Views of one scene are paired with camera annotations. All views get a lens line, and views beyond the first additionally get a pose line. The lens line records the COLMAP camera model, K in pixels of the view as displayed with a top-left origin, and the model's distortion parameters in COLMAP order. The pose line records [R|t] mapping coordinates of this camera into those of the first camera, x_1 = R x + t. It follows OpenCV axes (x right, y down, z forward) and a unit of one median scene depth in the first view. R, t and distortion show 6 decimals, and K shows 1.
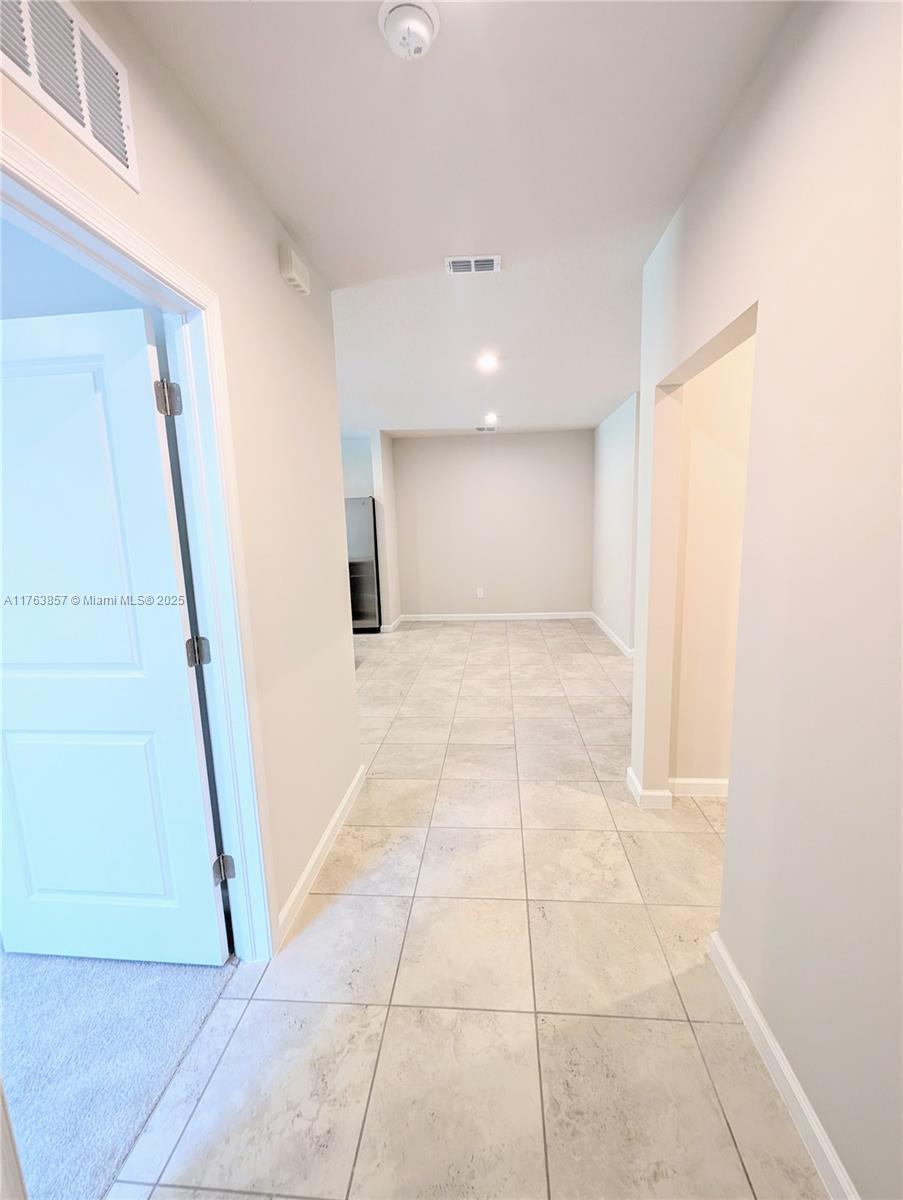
lens RADIAL K [[495.6, 0, 451.4], [0, 495.6, 599.0], [0, 0, 1]] dist [-0.001104, -0.000776]
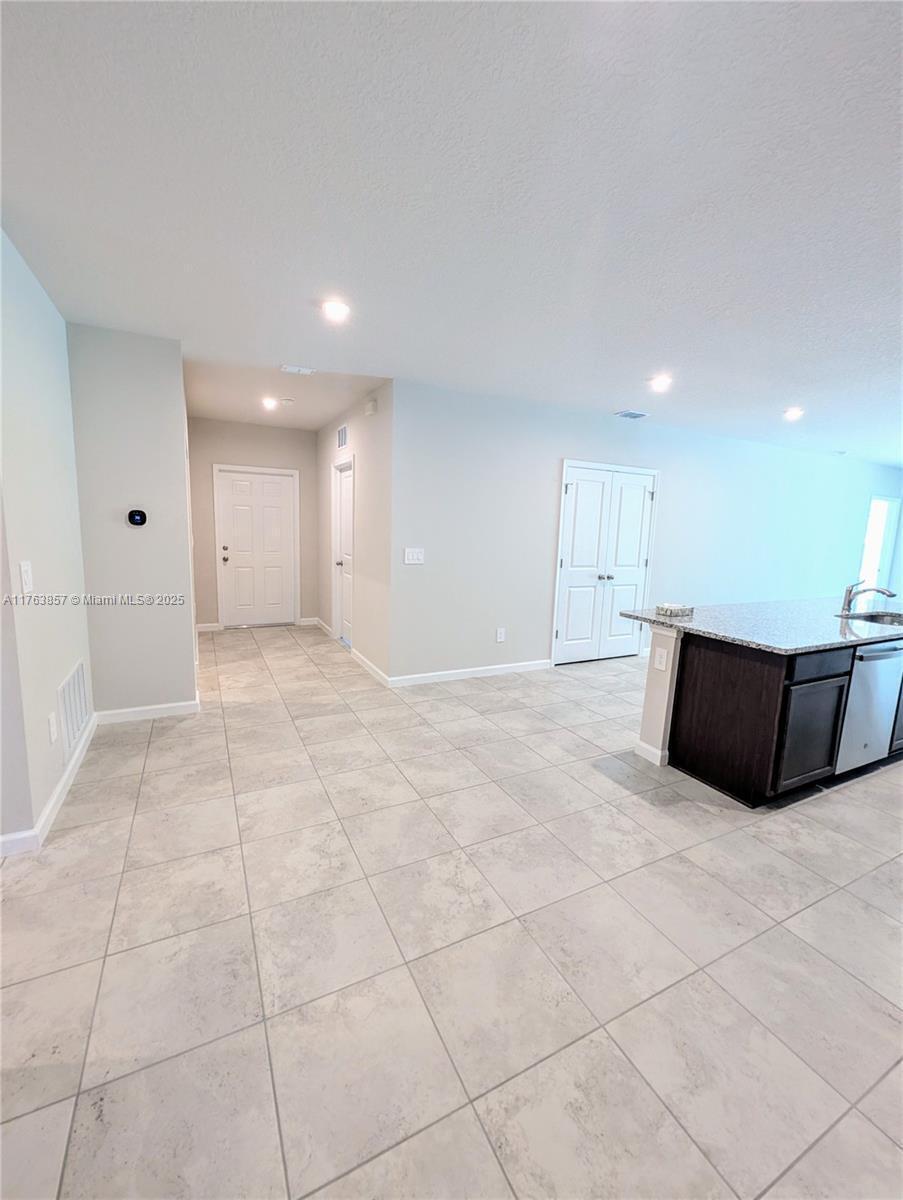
lens RADIAL K [[495.6, 0, 456.0], [0, 495.6, 597.0], [0, 0, 1]] dist [-0.001104, -0.000776]
pose [[-0.842142, 0.081420, -0.533074, 0.293068], [-0.094184, 0.951134, 0.294062, -0.248038], [0.530967, 0.297849, -0.793322, 1.496426]]
